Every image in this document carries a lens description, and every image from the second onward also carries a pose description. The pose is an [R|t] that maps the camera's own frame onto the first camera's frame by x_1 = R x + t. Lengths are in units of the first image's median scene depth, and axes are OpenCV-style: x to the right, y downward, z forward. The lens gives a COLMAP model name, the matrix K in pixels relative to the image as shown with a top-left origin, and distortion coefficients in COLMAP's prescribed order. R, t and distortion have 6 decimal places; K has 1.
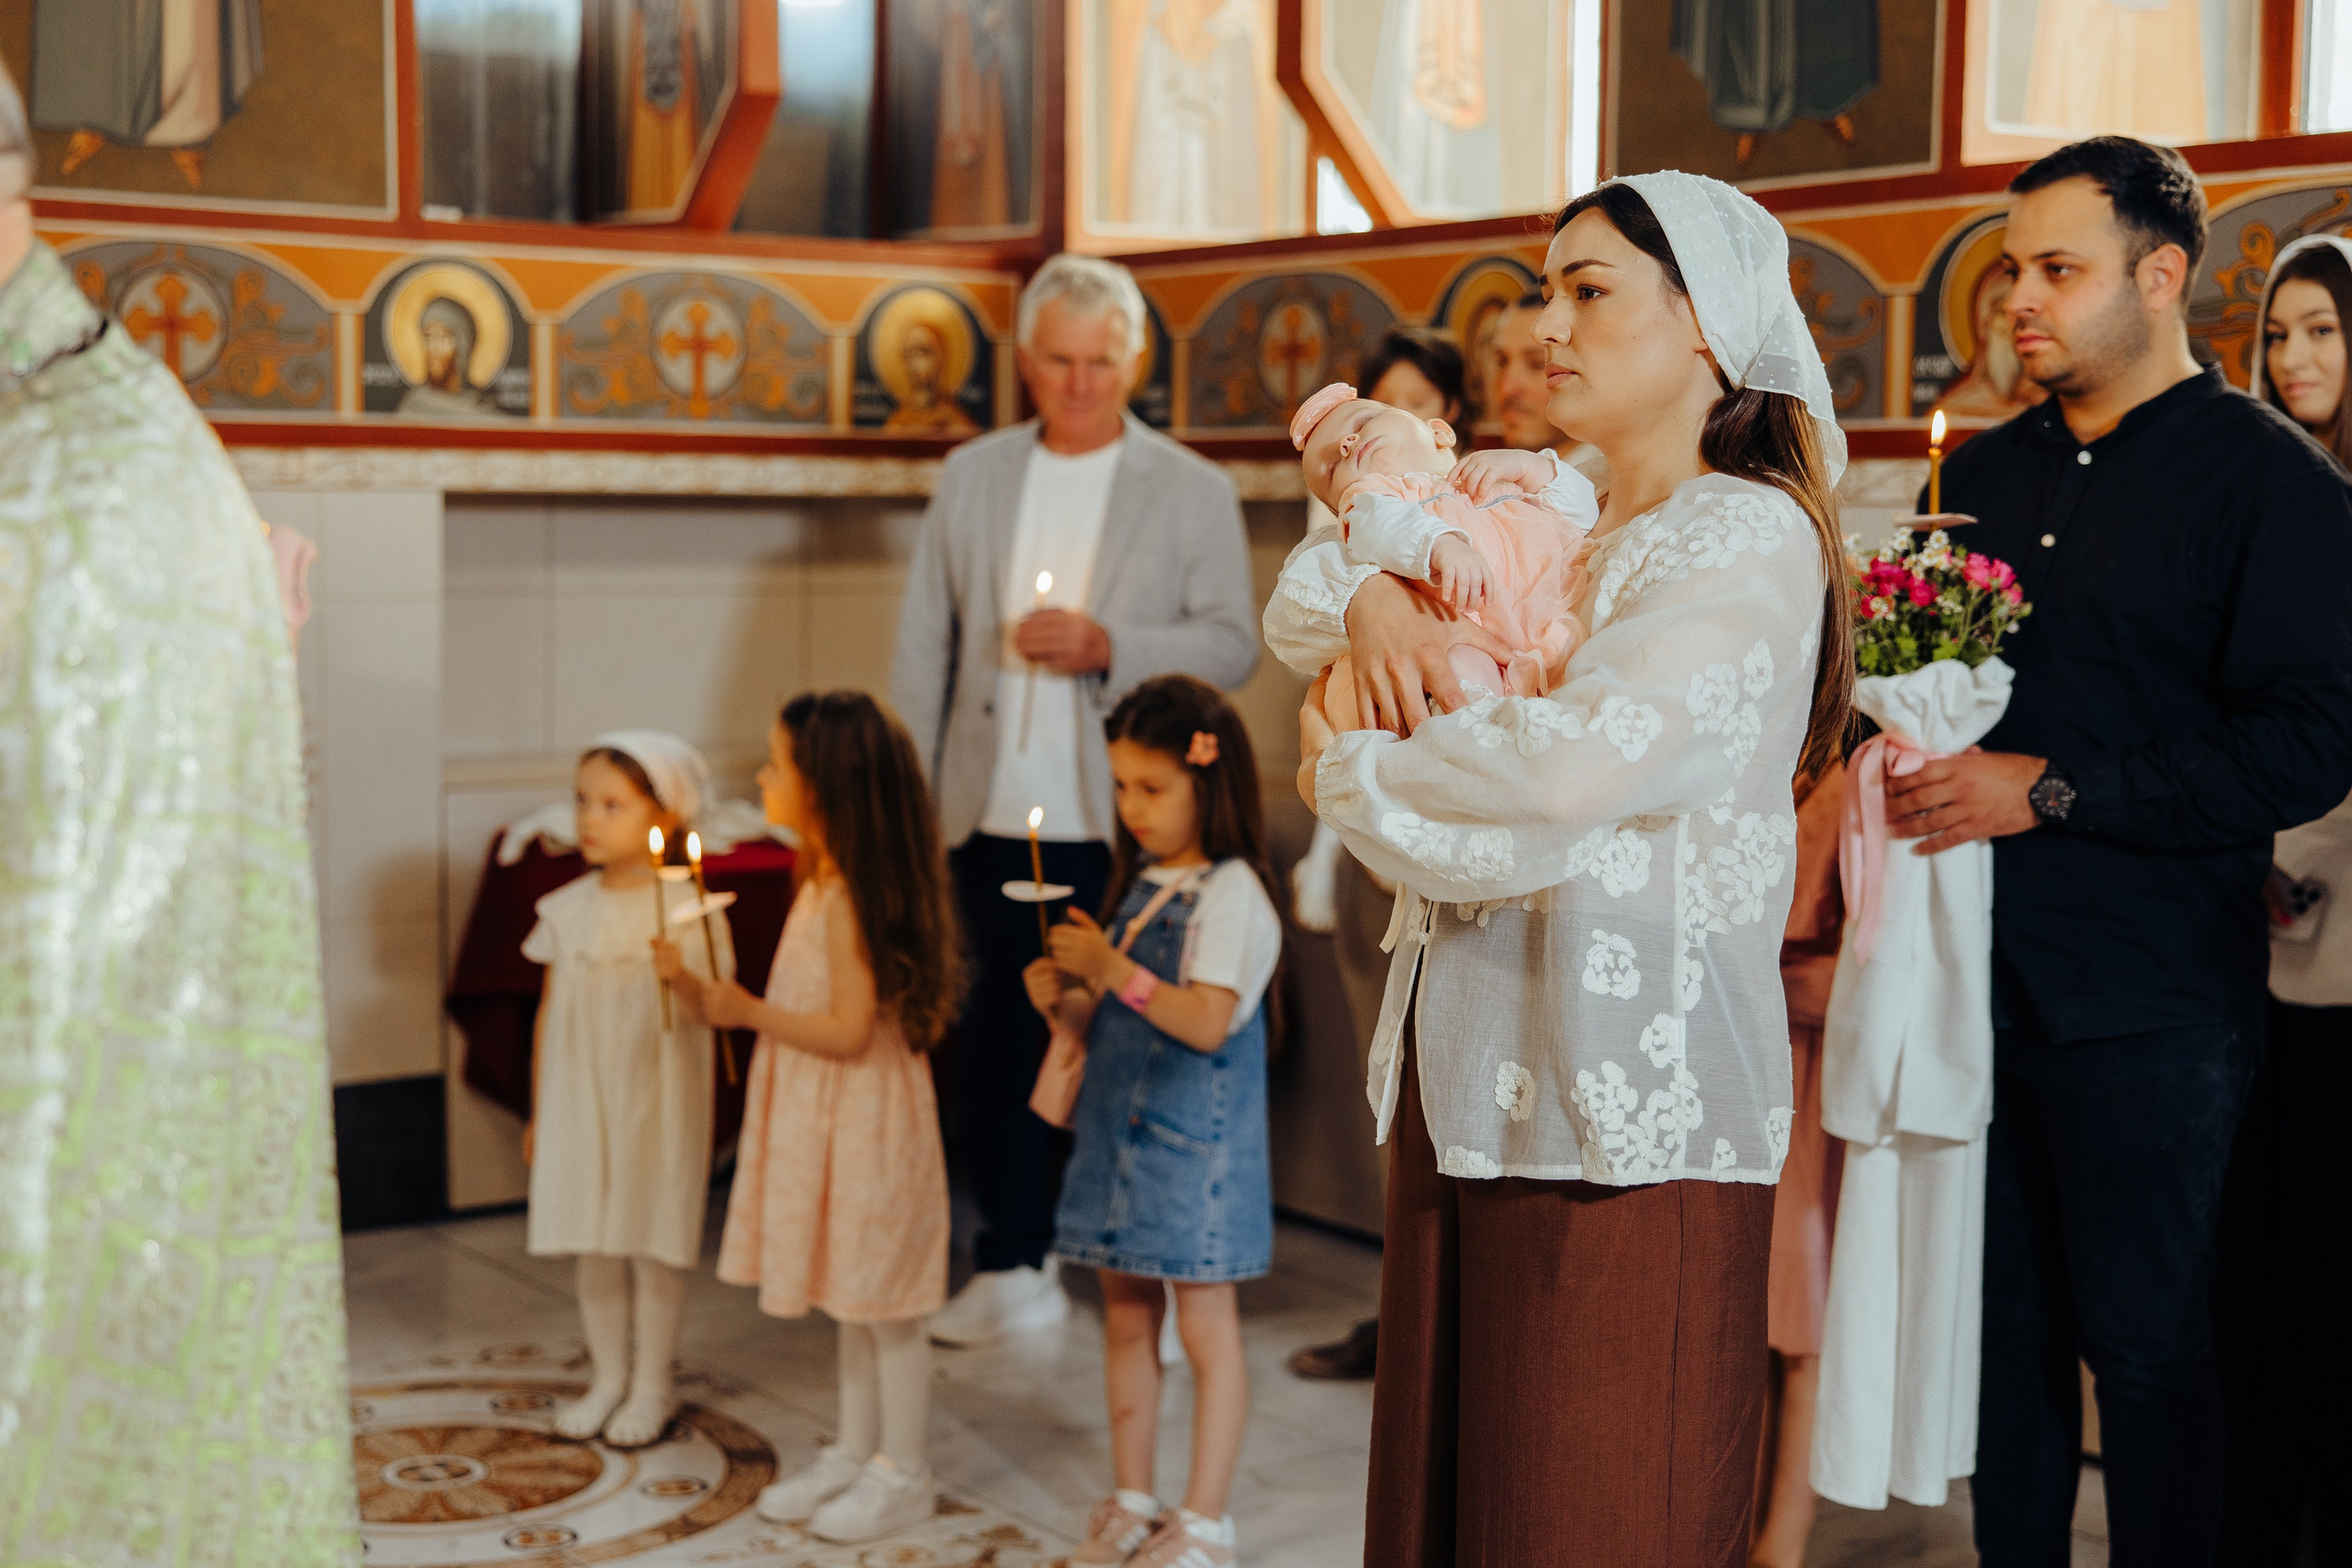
lens RADIAL K [[3214.5, 0, 1123.6], [0, 3214.5, 745.8], [0, 0, 1]] dist [-0.009147, 0.000000]
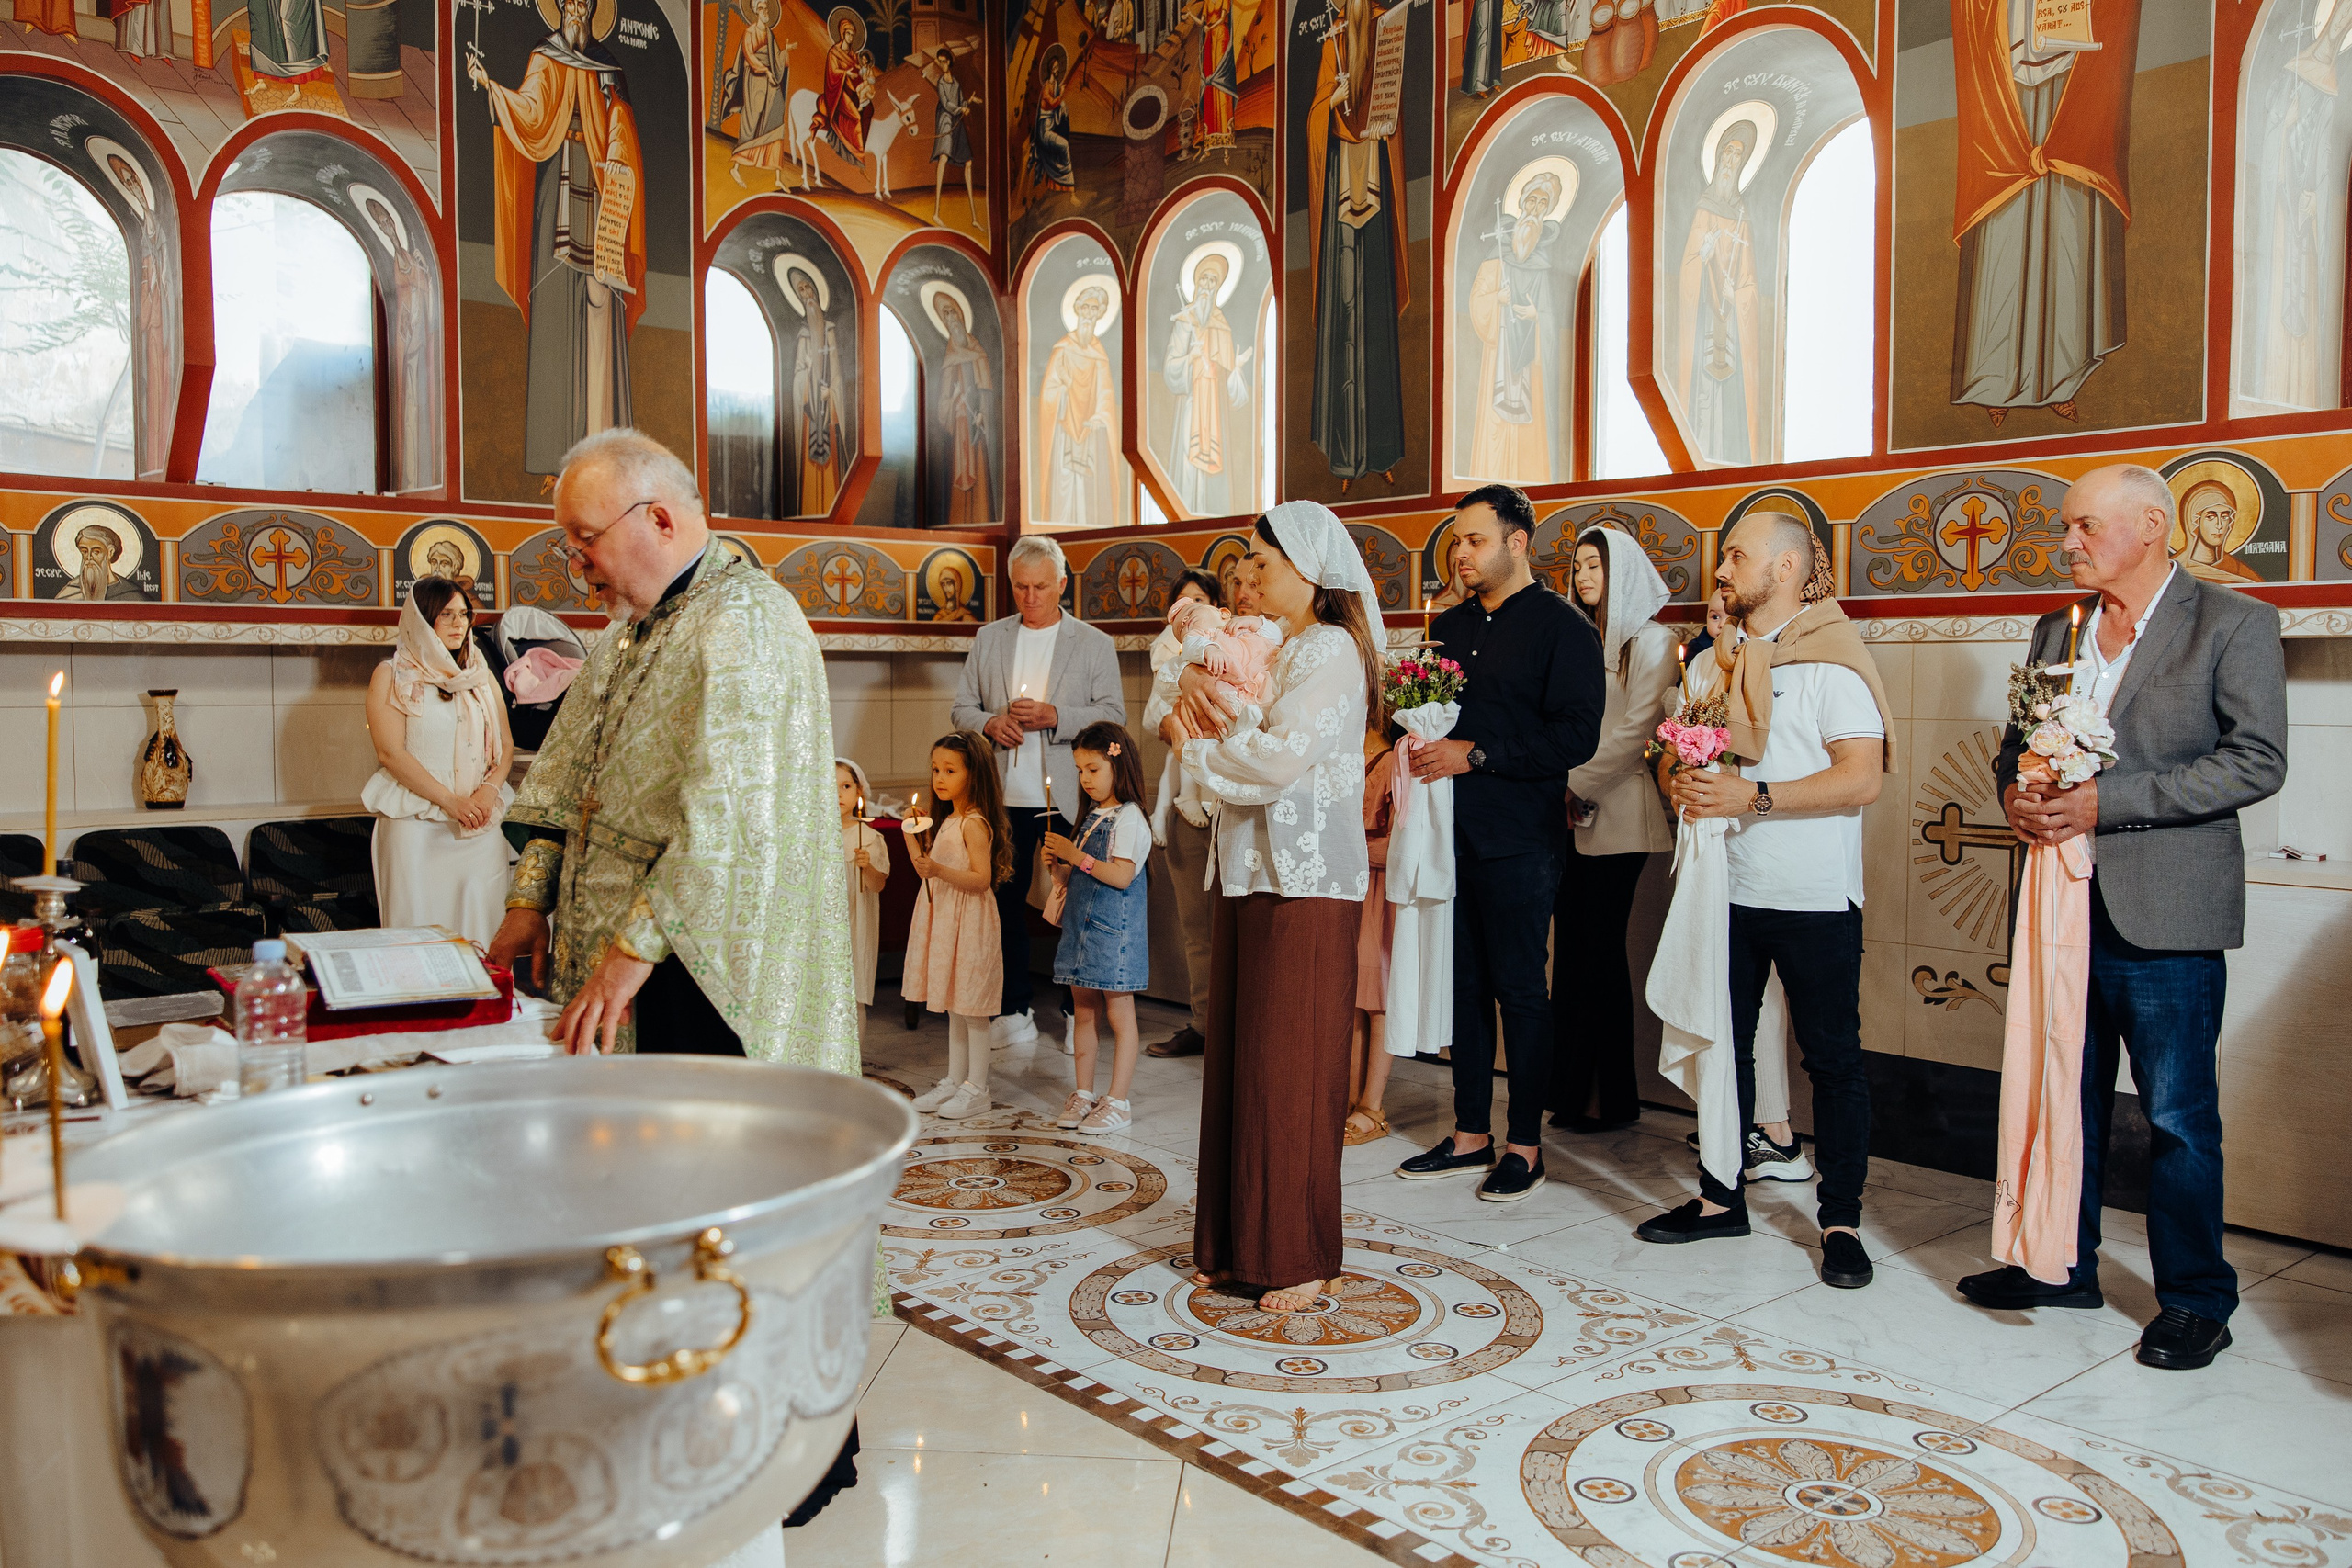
lens RADIAL K [[1805.7, 0, 1169.1], [0, 1805.7, 761.0], [0, 0, 1]] dist [0.047671, -0.017622]
pose [[0.995583, -0.013878, 0.092854, -0.038710], [0.016322, 0.999539, -0.025613, 0.027670], [-0.092456, 0.027016, 0.995350, -0.189041]]
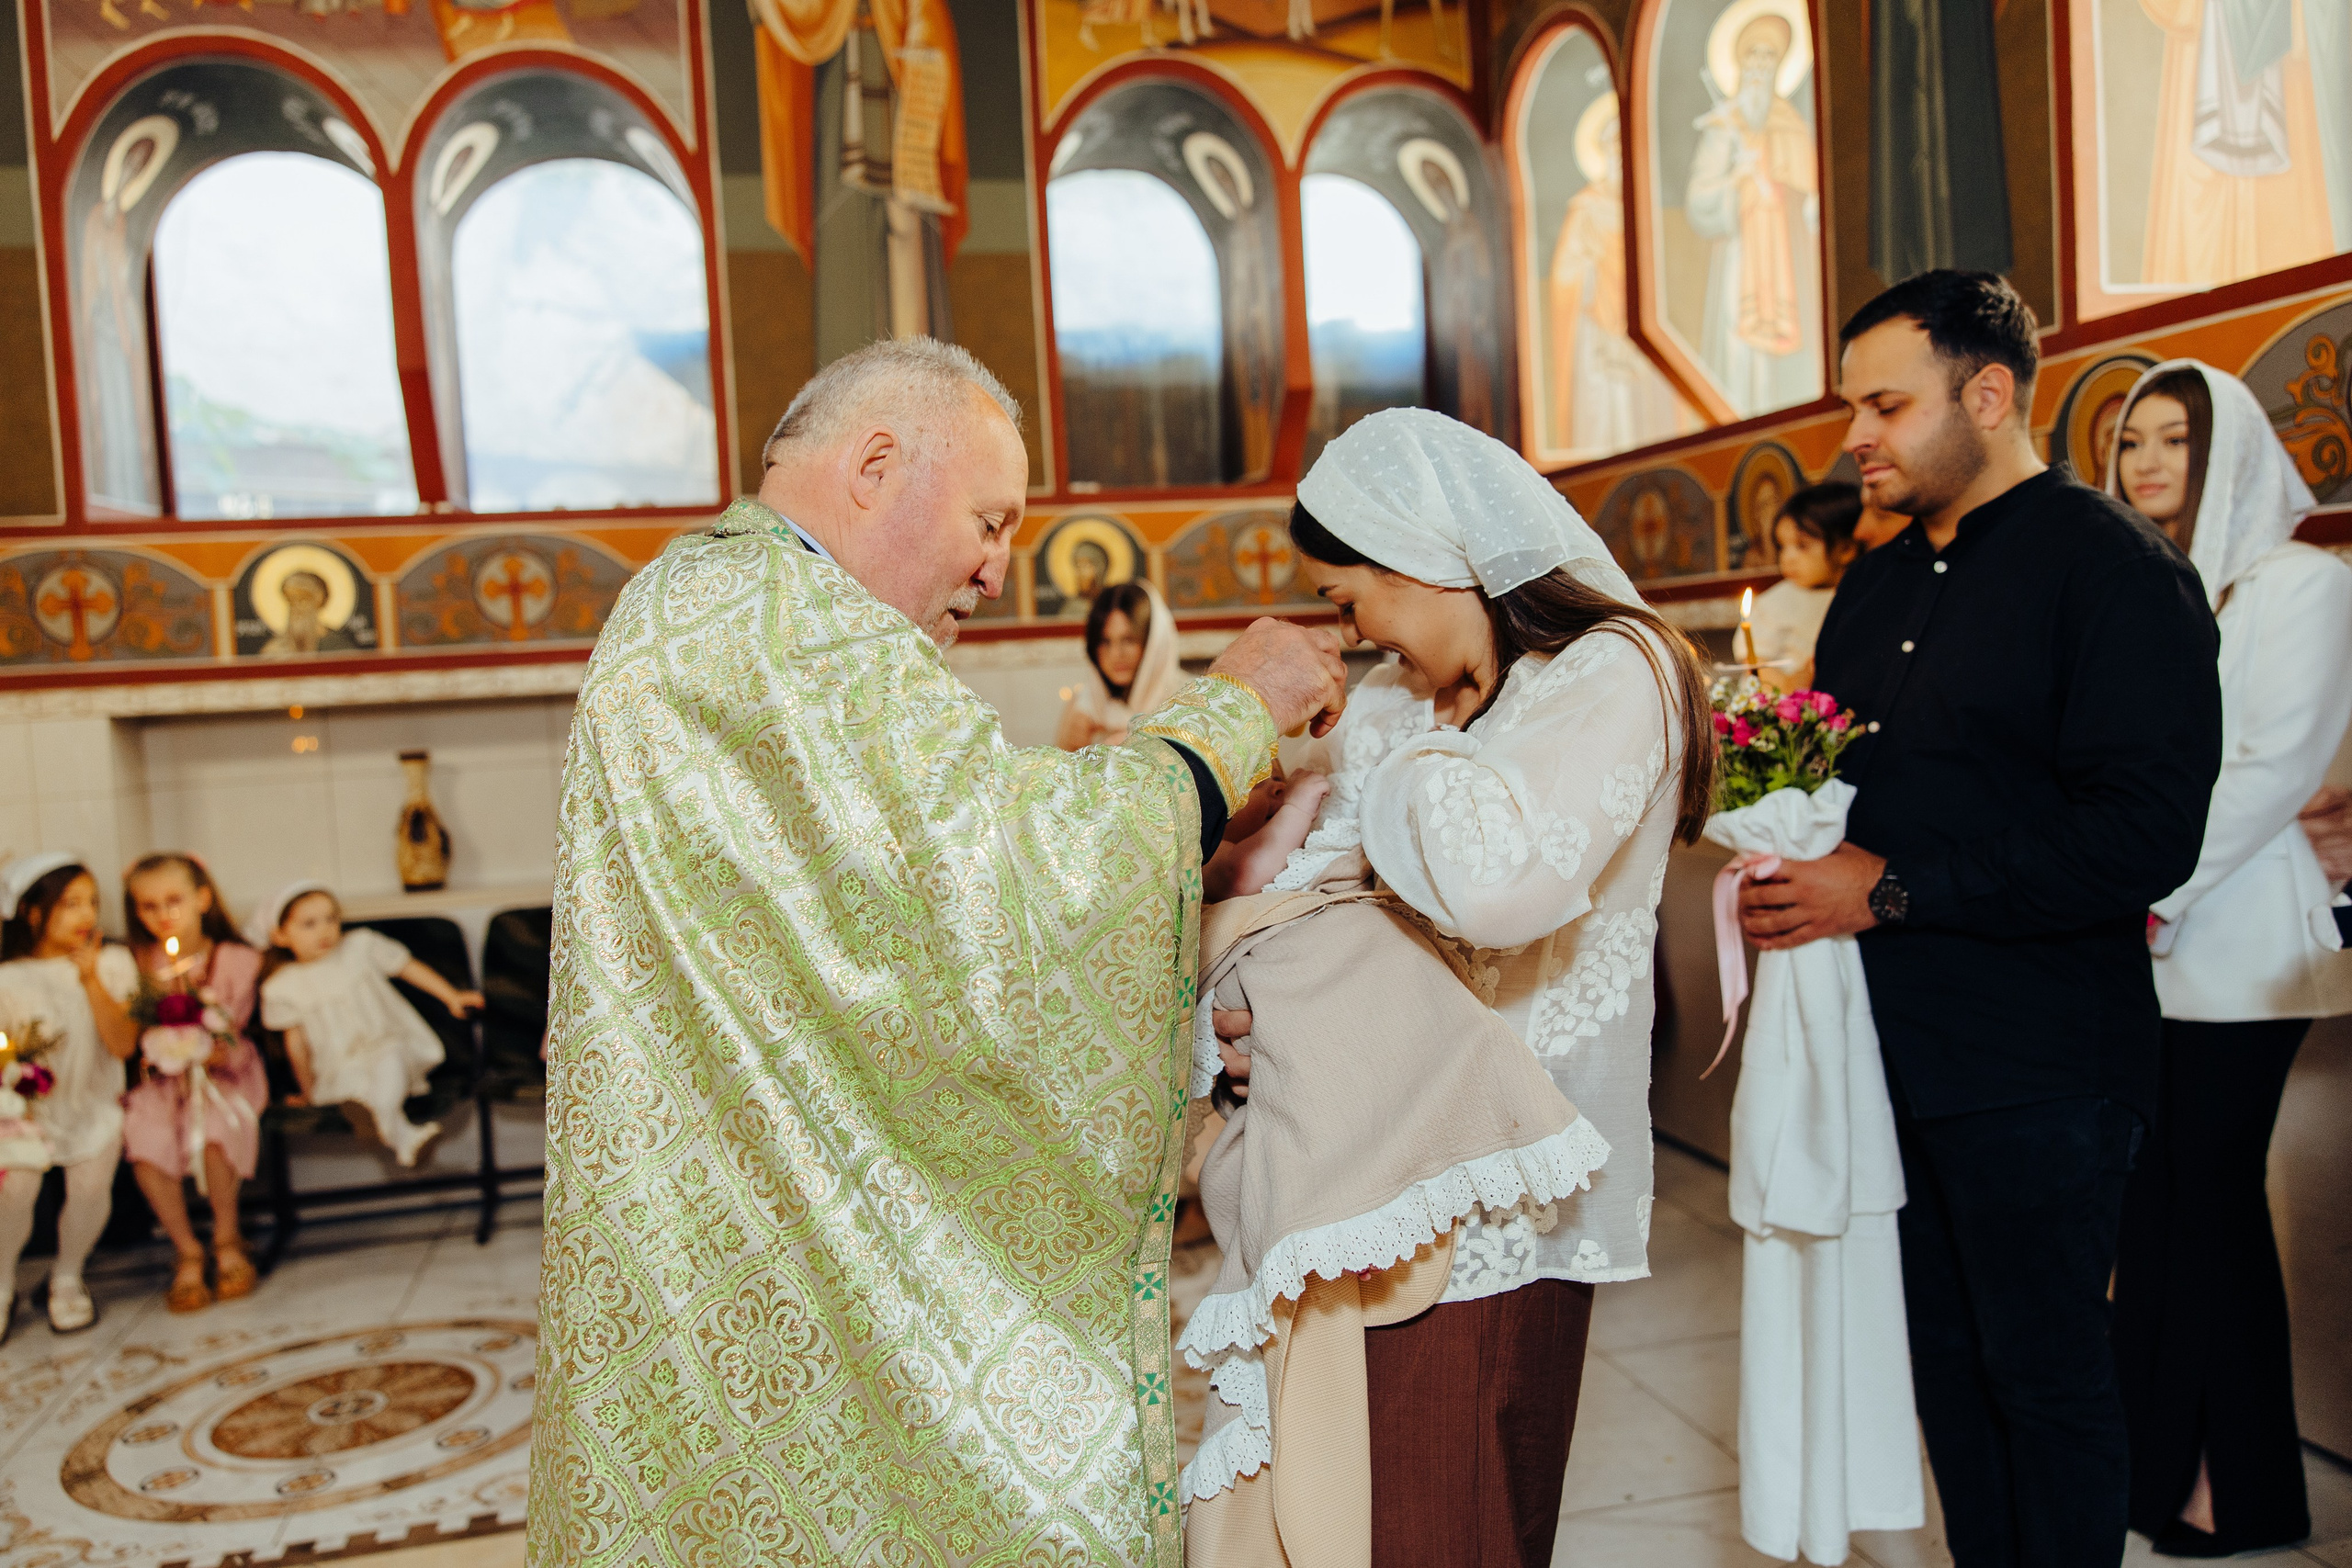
lens RADIAL K [[1805.7, 0, 1185.1], [0, 1805.7, 740.5], [0, 0, 1]] dist [0.047671, -0.017622]
pose [[0.929766, -0.043478, -0.365575, 0.165160], [0.036516, 0.998996, -0.025939, -0.017715], [0.366335, 0.010767, 0.930421, 0.207182]]
